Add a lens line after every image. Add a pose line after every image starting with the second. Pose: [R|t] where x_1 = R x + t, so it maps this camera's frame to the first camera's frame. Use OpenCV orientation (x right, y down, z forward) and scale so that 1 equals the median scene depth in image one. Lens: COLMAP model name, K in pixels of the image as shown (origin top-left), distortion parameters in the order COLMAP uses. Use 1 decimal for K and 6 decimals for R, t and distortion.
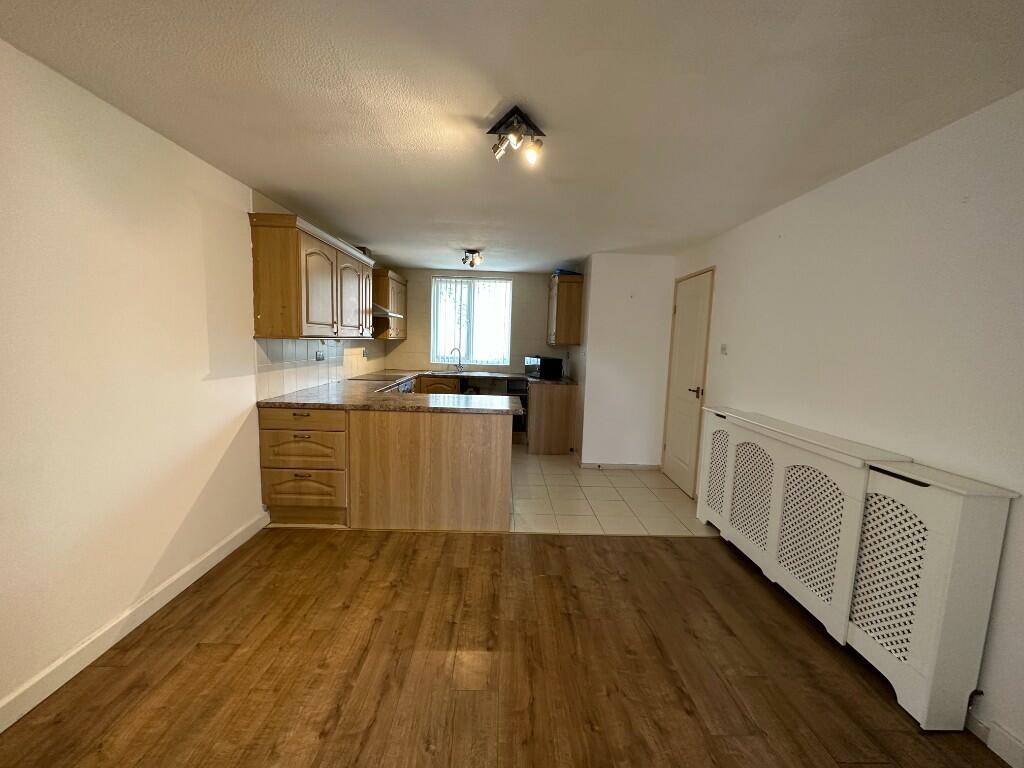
lens RADIAL K [[414.1, 0, 510.4], [0, 414.1, 385.2], [0, 0, 1]] dist [0.006261, 0.000103]
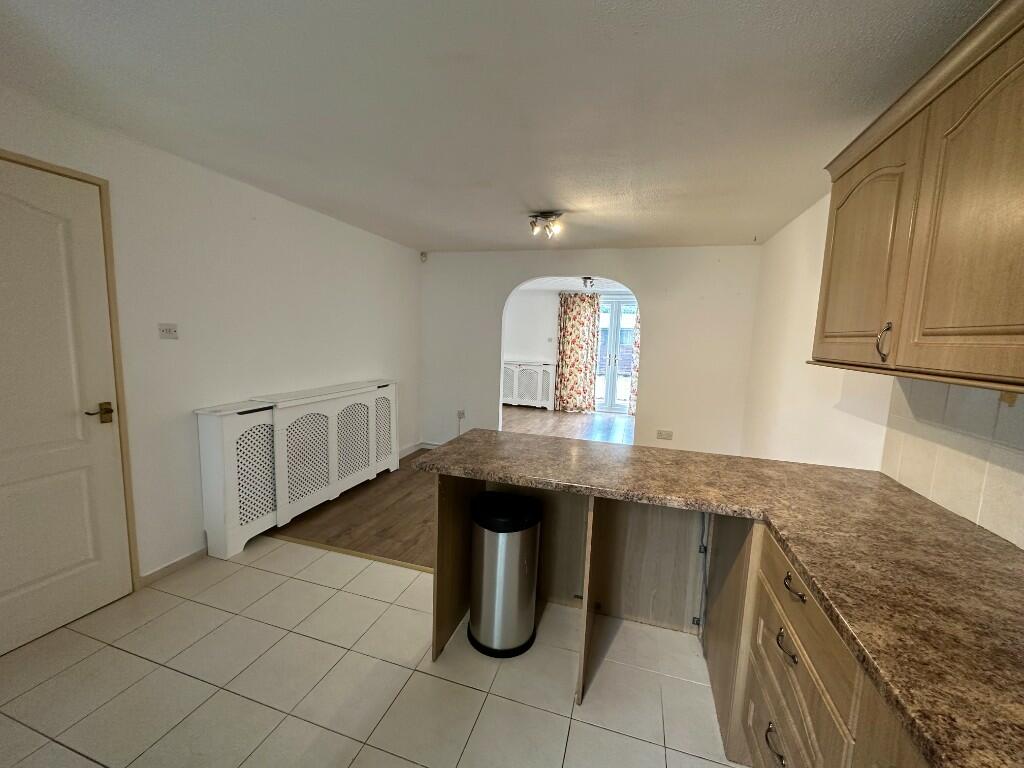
lens RADIAL K [[414.1, 0, 510.4], [0, 414.1, 385.2], [0, 0, 1]] dist [0.006261, 0.000103]
pose [[-0.945940, -0.105857, 0.306581, -0.263959], [-0.033418, 0.972019, 0.232512, -0.201967], [-0.322616, 0.209697, -0.923009, 1.667615]]
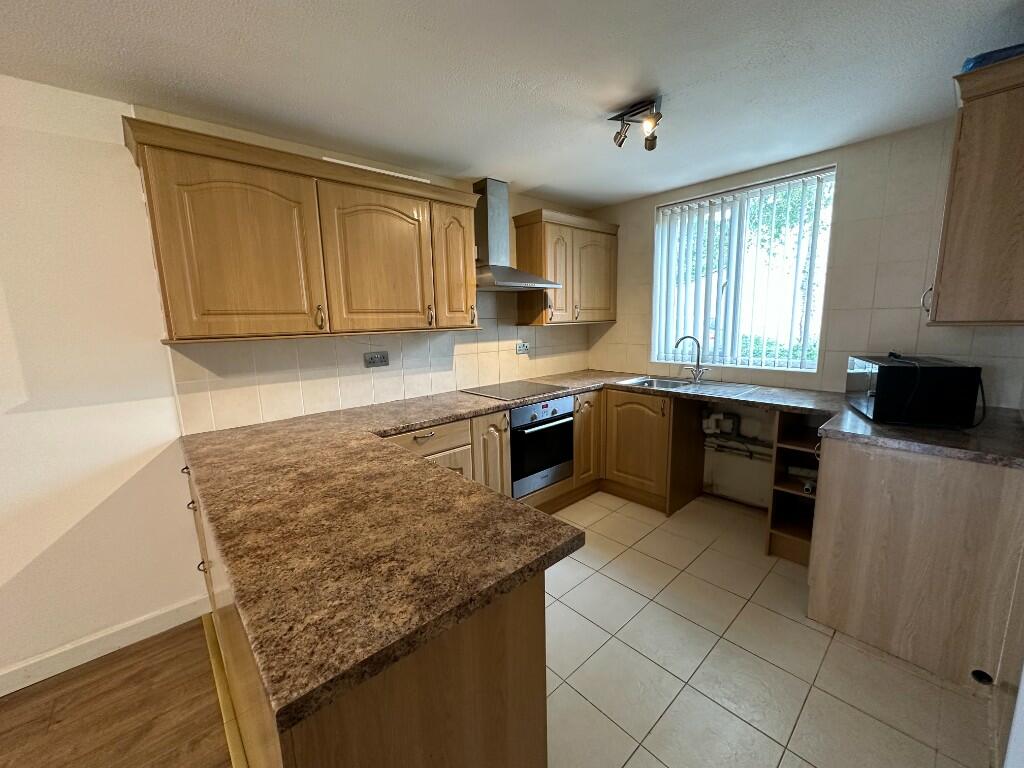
lens RADIAL K [[414.1, 0, 510.4], [0, 414.1, 385.2], [0, 0, 1]] dist [0.006261, 0.000103]
pose [[0.656939, 0.072632, -0.750437, 0.235607], [-0.036349, 0.997243, 0.064699, -0.103809], [0.753067, -0.015226, 0.657767, 0.938584]]
